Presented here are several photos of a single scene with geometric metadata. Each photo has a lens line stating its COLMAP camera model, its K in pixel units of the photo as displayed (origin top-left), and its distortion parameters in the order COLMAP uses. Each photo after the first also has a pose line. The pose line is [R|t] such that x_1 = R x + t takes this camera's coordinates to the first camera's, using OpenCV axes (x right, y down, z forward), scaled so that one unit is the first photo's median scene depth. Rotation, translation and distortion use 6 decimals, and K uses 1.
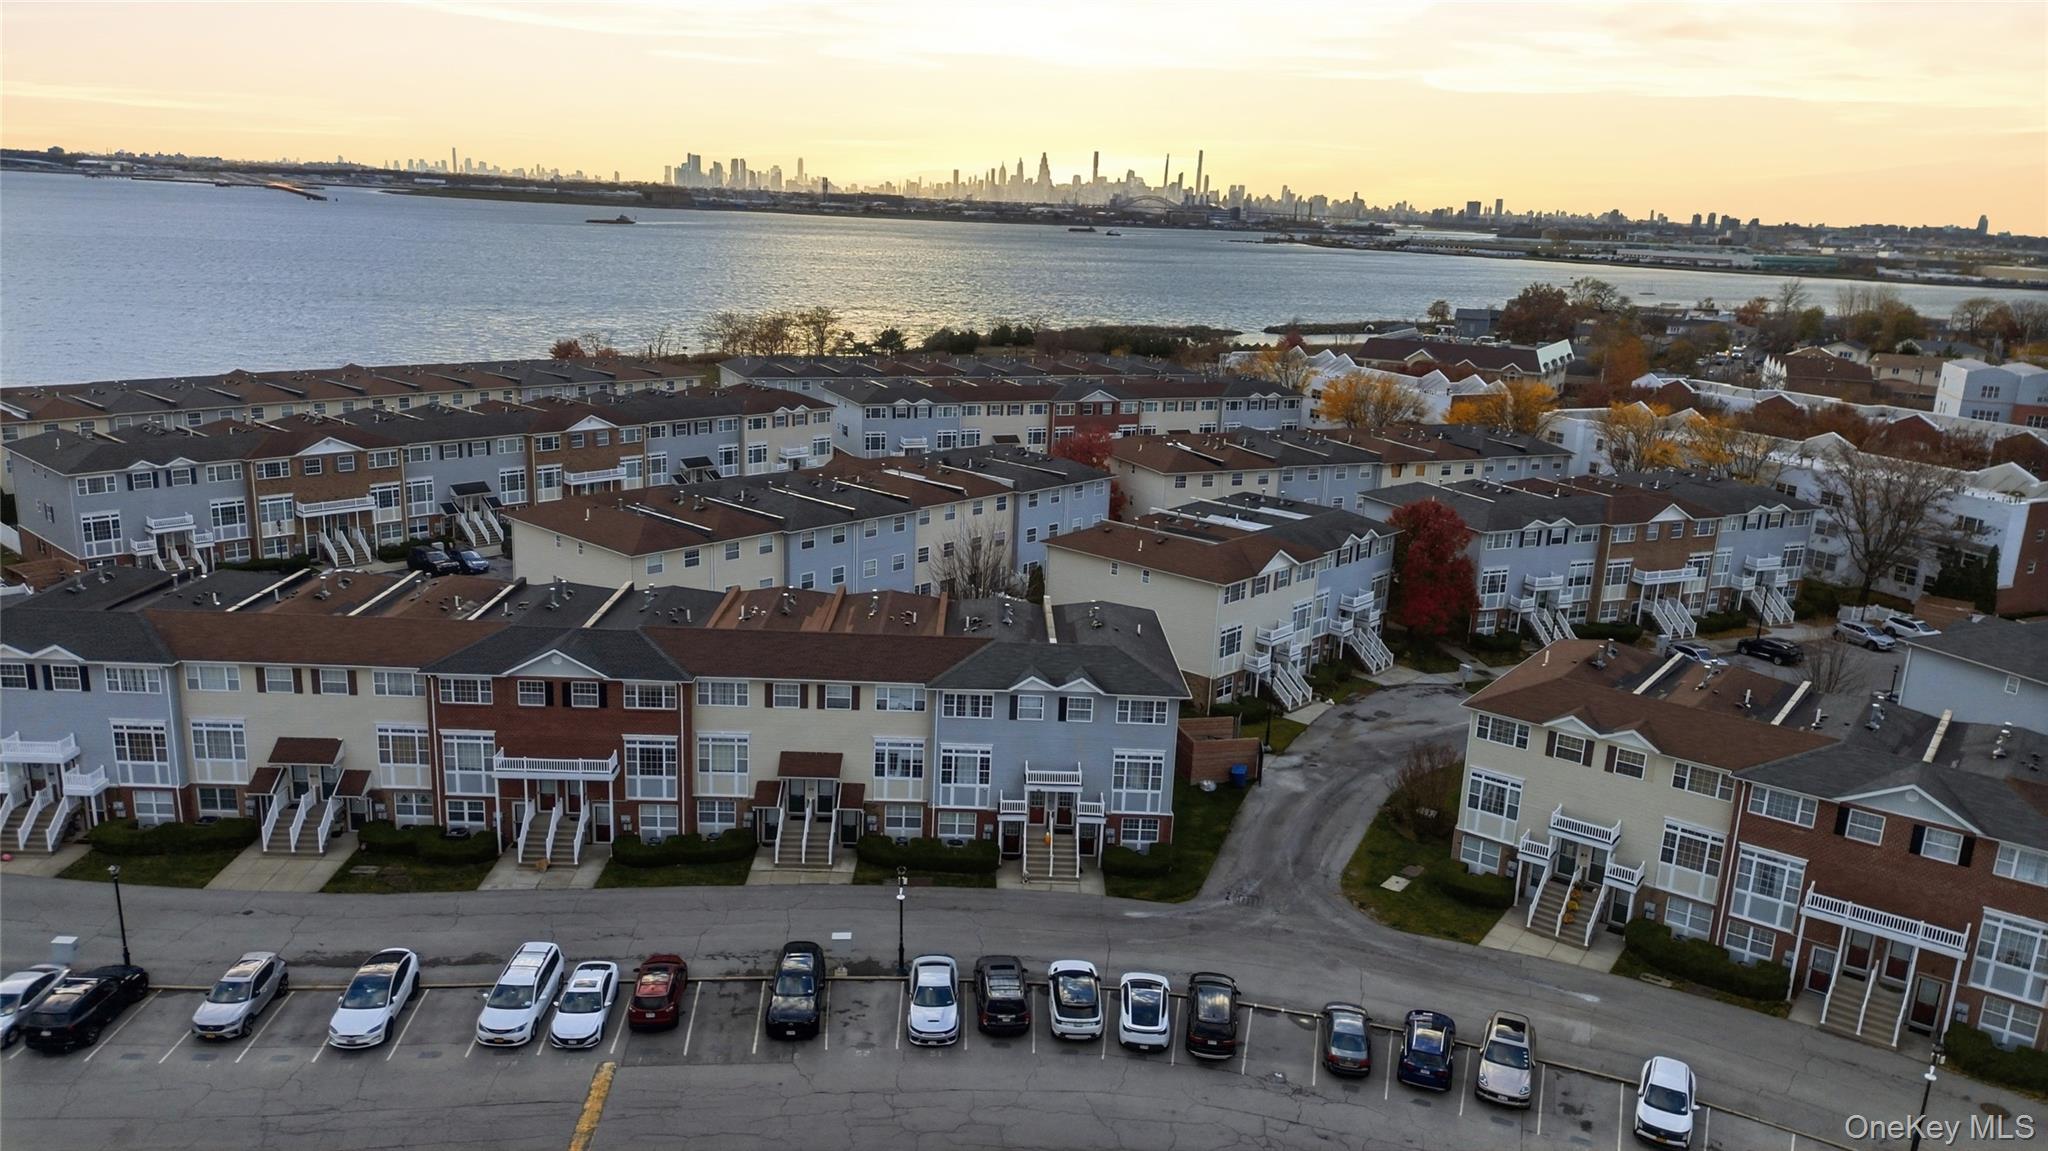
lens RADIAL K [[1420.6, 0, 1029.6], [0, 1420.6, 574.2], [0, 0, 1]] dist [0.128140, -0.212856]
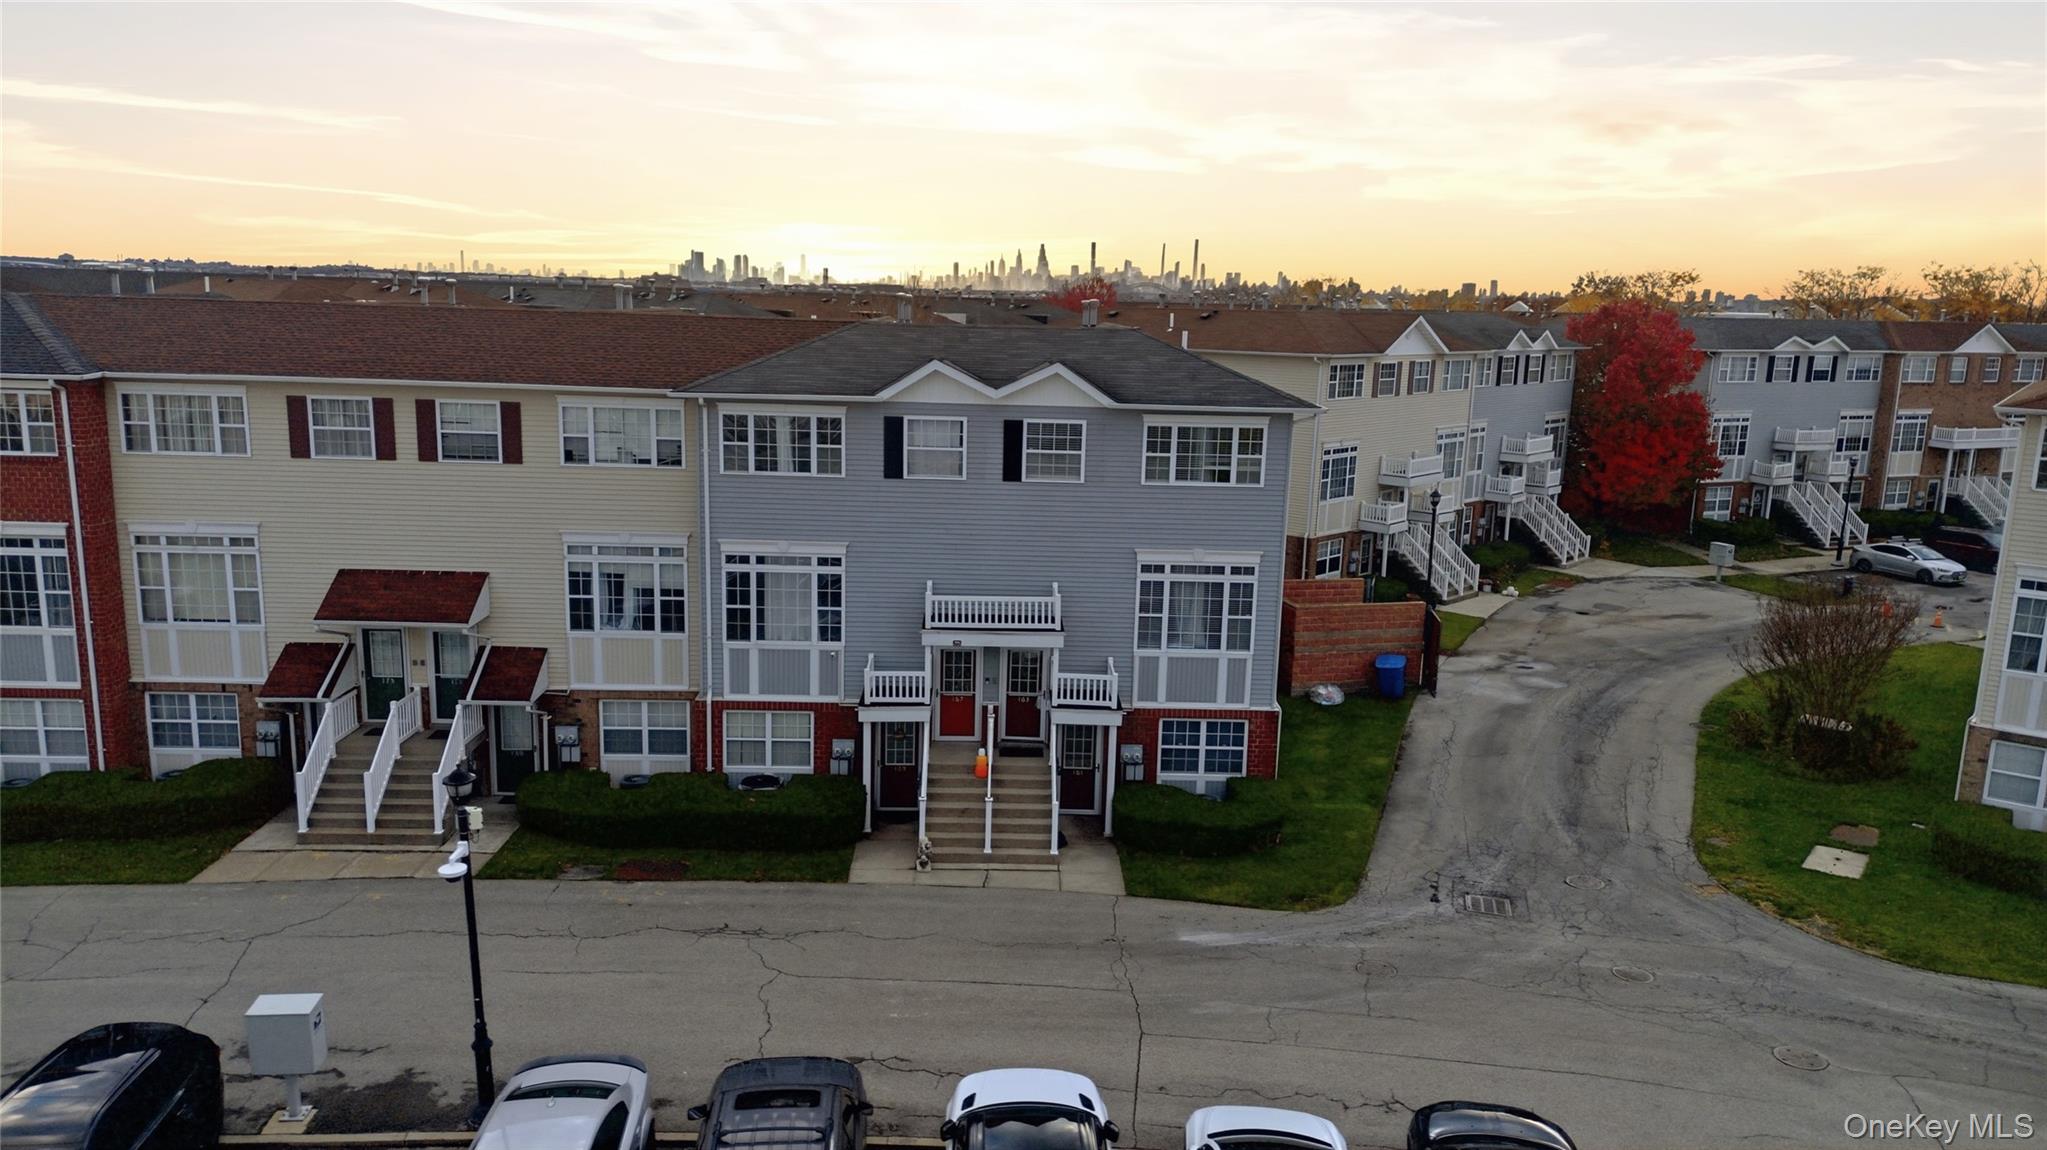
lens RADIAL K [[1431.4, 0, 1024.6], [0, 1431.4, 579.2], [0, 0, 1]] dist [0.085660, -0.092265]
pose [[0.999830, -0.017357, -0.006251, 0.028382], [0.016987, 0.998337, -0.055082, 0.153324], [0.007196, 0.054967, 0.998462, 0.578167]]
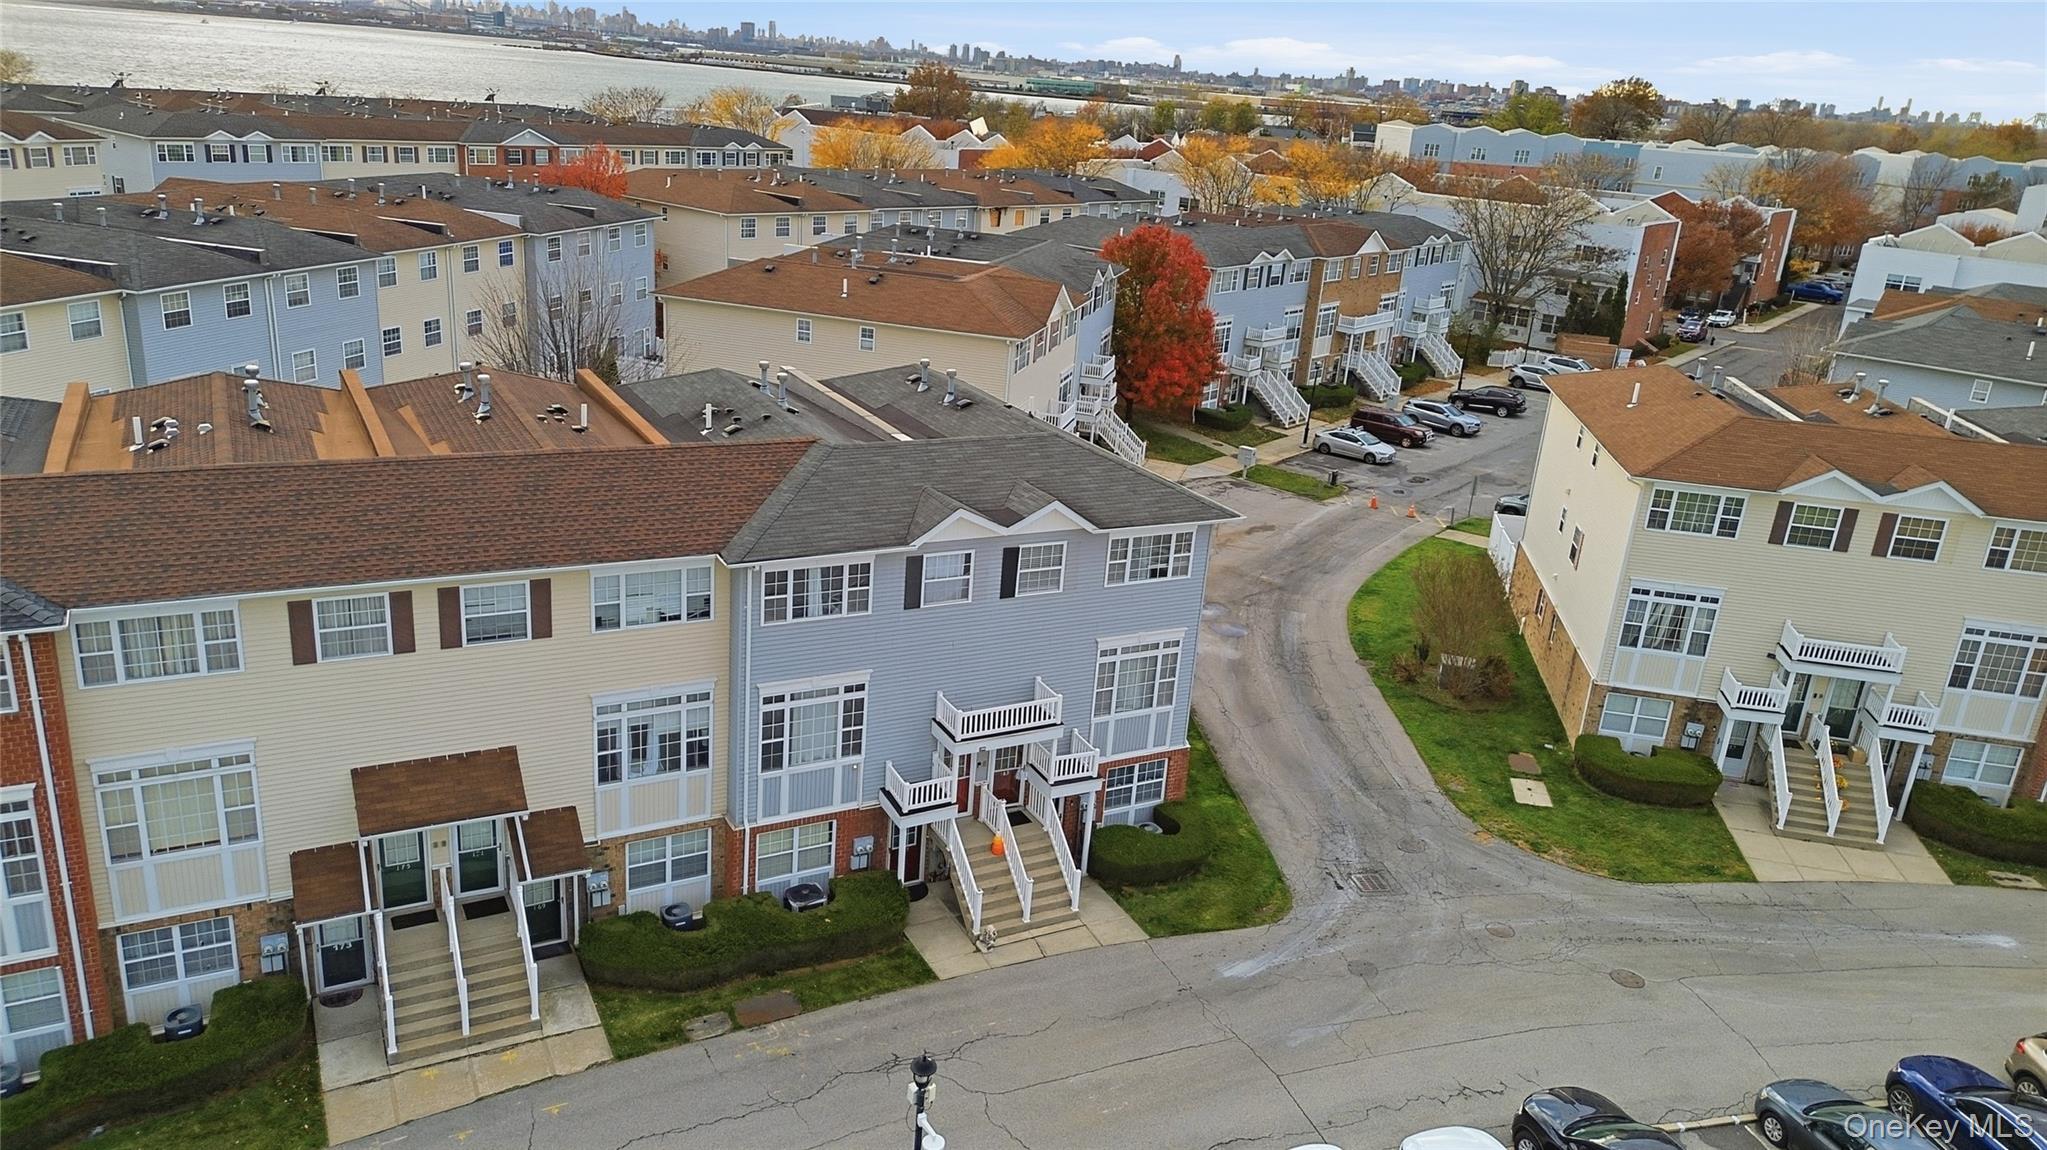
lens RADIAL K [[1431.4, 0, 1024.6], [0, 1431.4, 579.2], [0, 0, 1]] dist [0.085660, -0.092265]
pose [[0.893100, -0.127899, 0.431293, -0.173568], [0.076748, 0.987997, 0.134062, 0.033710], [-0.443263, -0.086630, 0.892196, 0.568703]]
